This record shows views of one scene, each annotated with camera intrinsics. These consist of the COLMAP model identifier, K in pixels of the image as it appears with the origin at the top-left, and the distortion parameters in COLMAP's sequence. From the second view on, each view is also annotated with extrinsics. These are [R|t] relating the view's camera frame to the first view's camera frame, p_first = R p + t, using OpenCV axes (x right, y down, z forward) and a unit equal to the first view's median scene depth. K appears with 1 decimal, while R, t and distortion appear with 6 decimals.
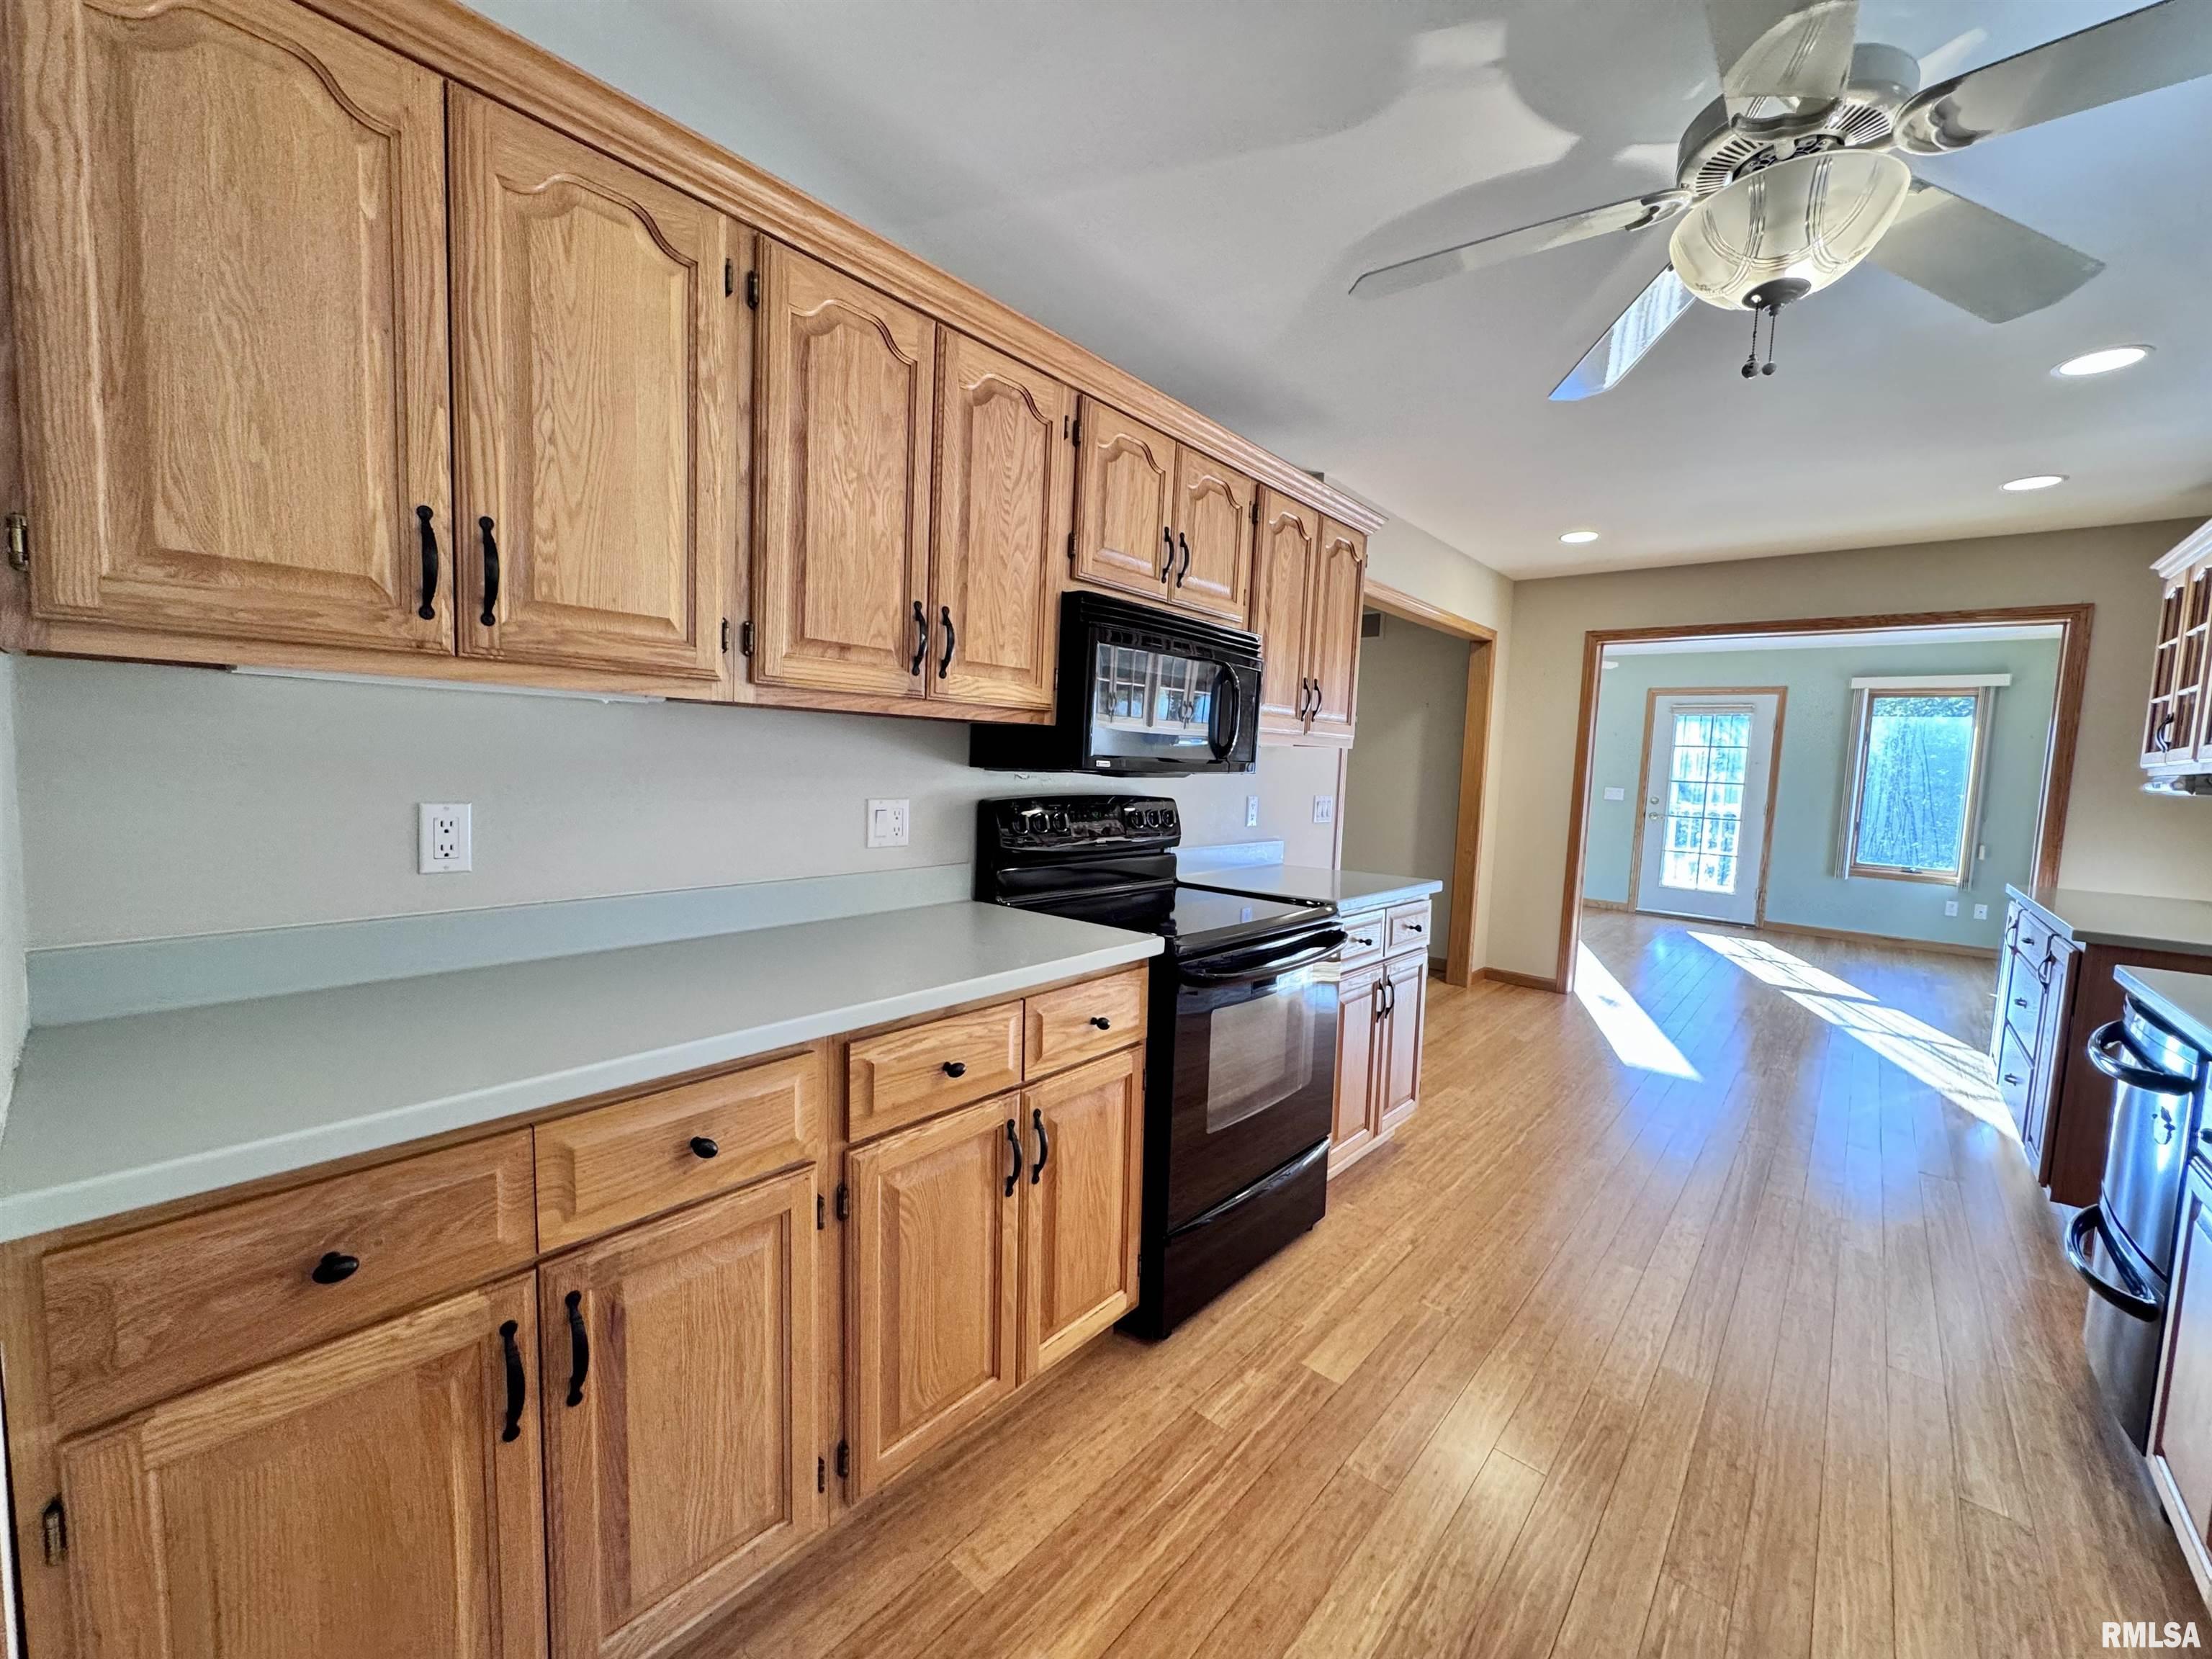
lens RADIAL K [[880.3, 0, 1103.9], [0, 880.3, 830.7], [0, 0, 1]] dist [-0.003118, 0.000958]
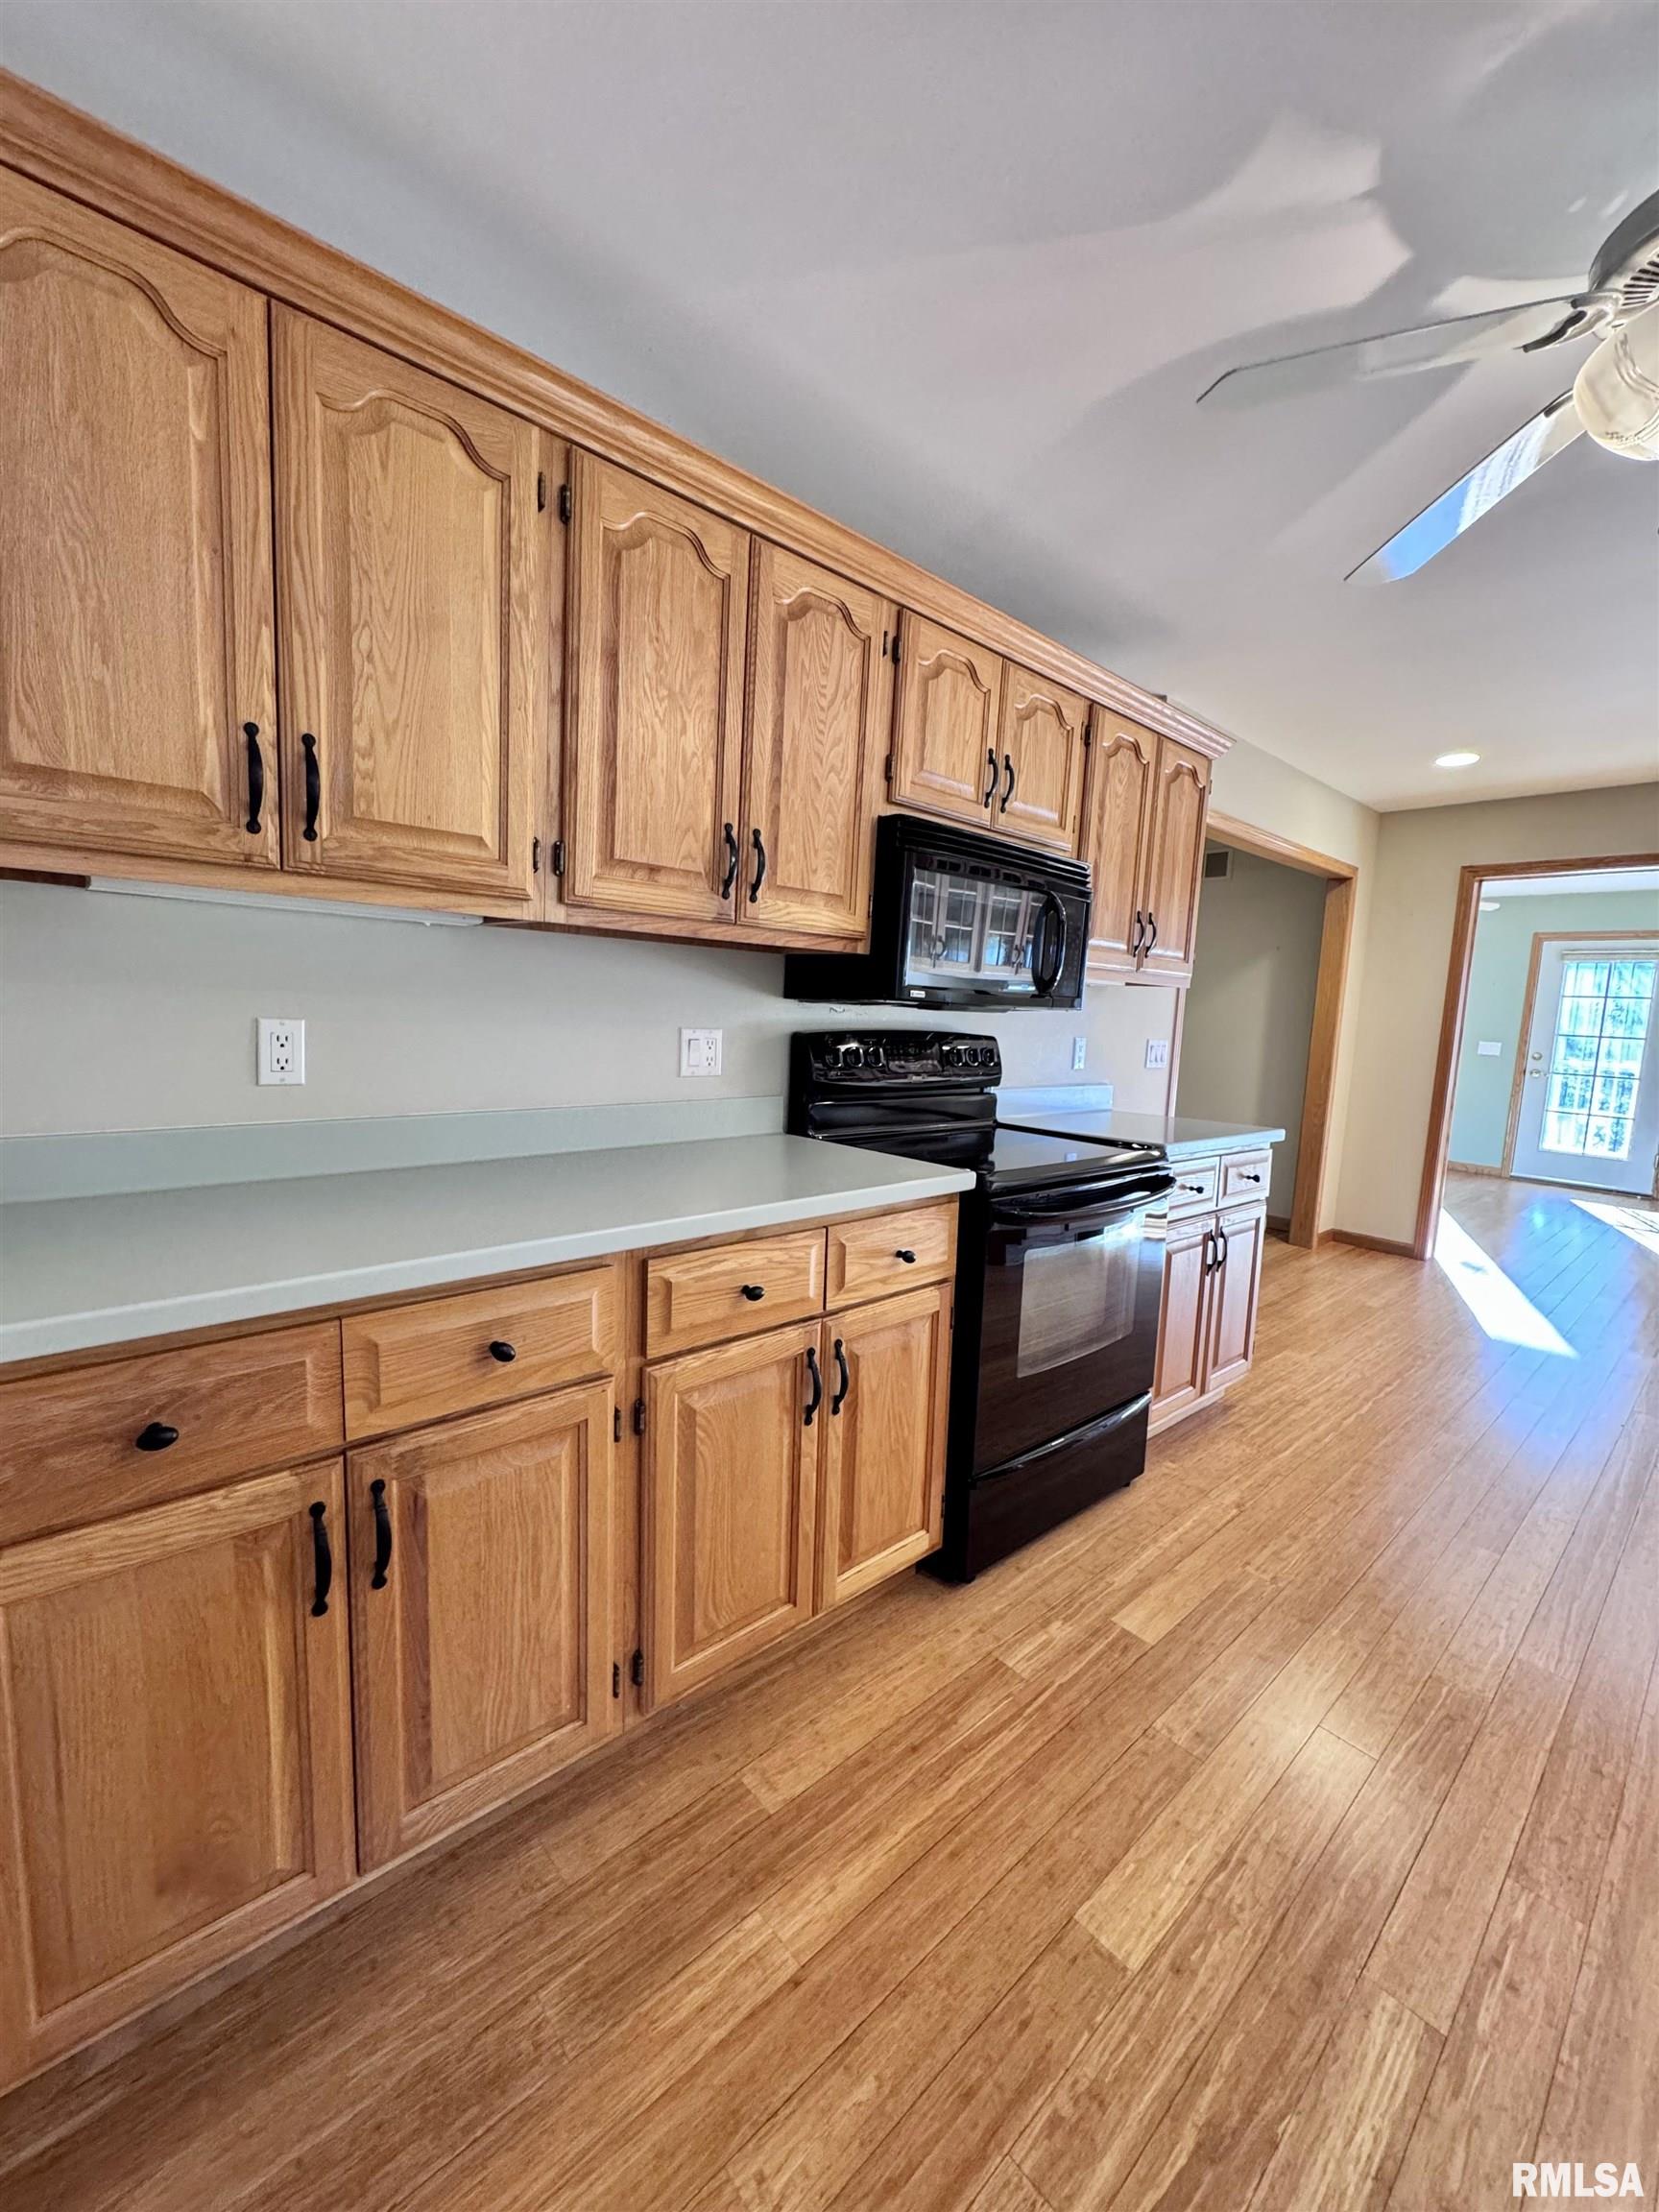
lens RADIAL K [[880.3, 0, 829.1], [0, 880.3, 1104.4], [0, 0, 1]] dist [-0.003118, 0.000958]
pose [[0.992834, 0.020608, -0.117710, 0.023913], [-0.017735, 0.999520, 0.025408, 0.028093], [0.118177, -0.023139, 0.992723, 0.026523]]
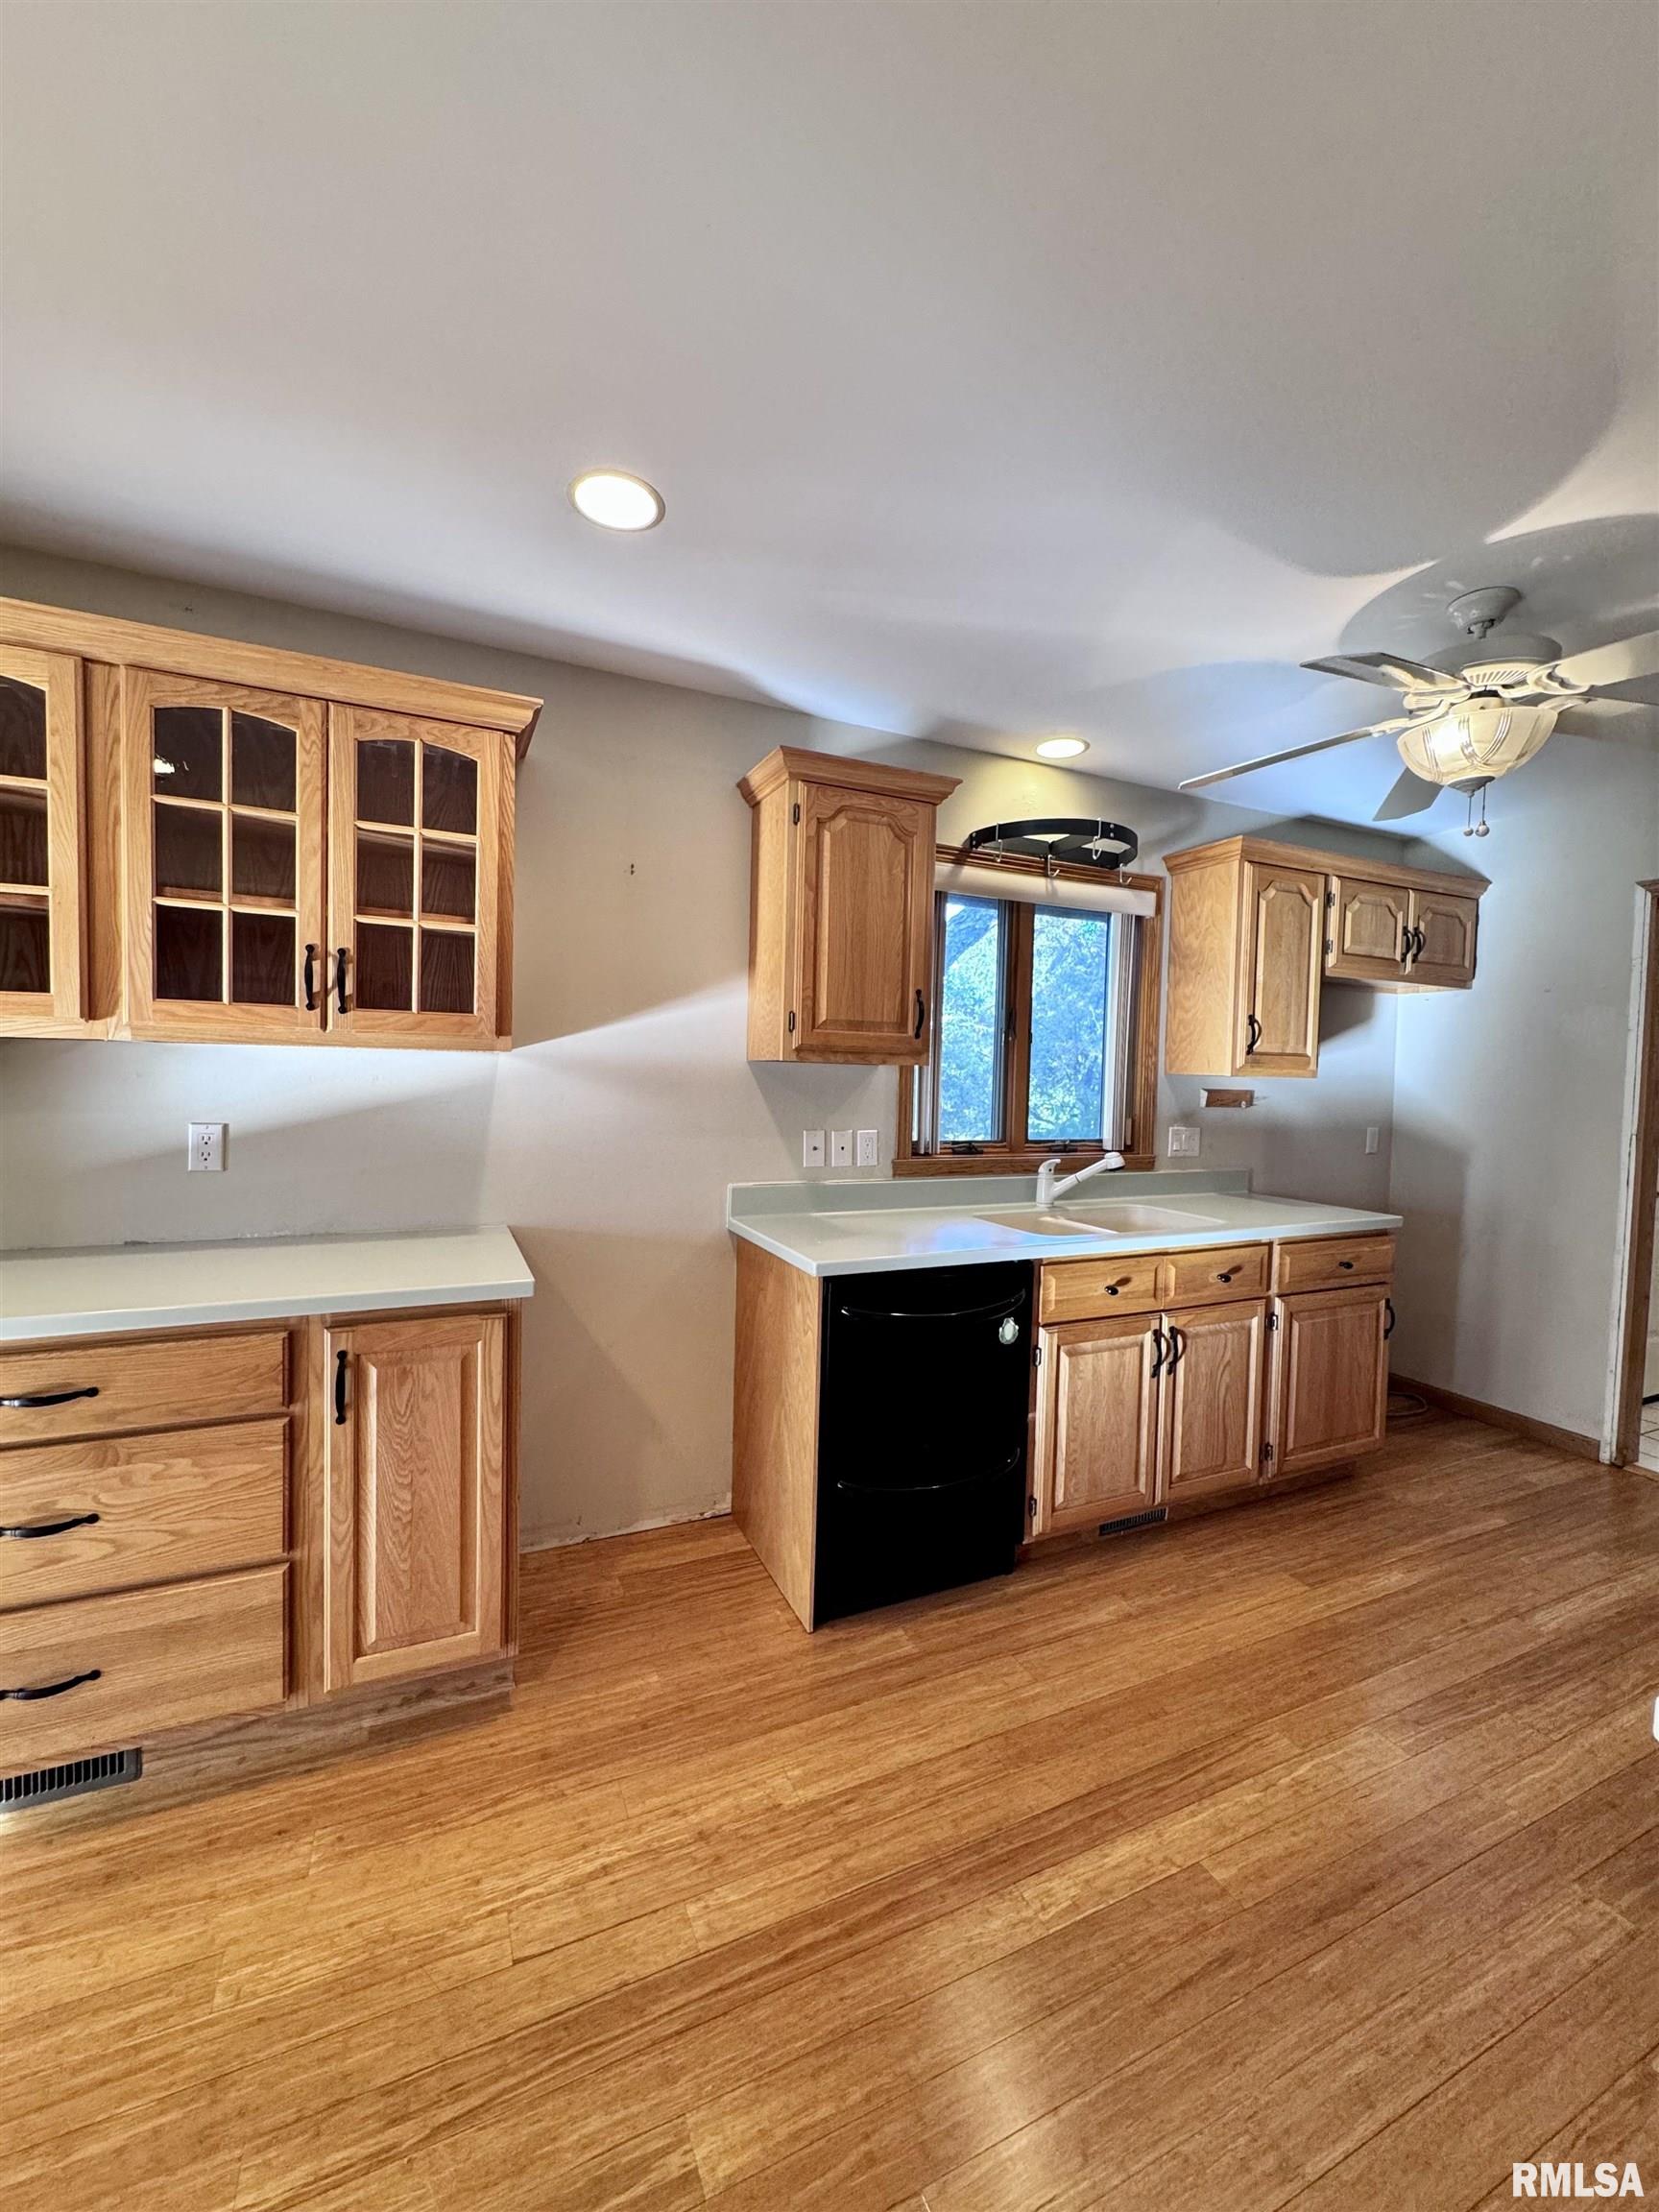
lens RADIAL K [[880.3, 0, 821.6], [0, 880.3, 1102.1], [0, 0, 1]] dist [-0.003118, 0.000958]
pose [[-0.910278, -0.072872, 0.407534, 0.900125], [-0.024812, 0.992220, 0.122000, -0.185346], [-0.413254, 0.100942, -0.905004, 2.312382]]
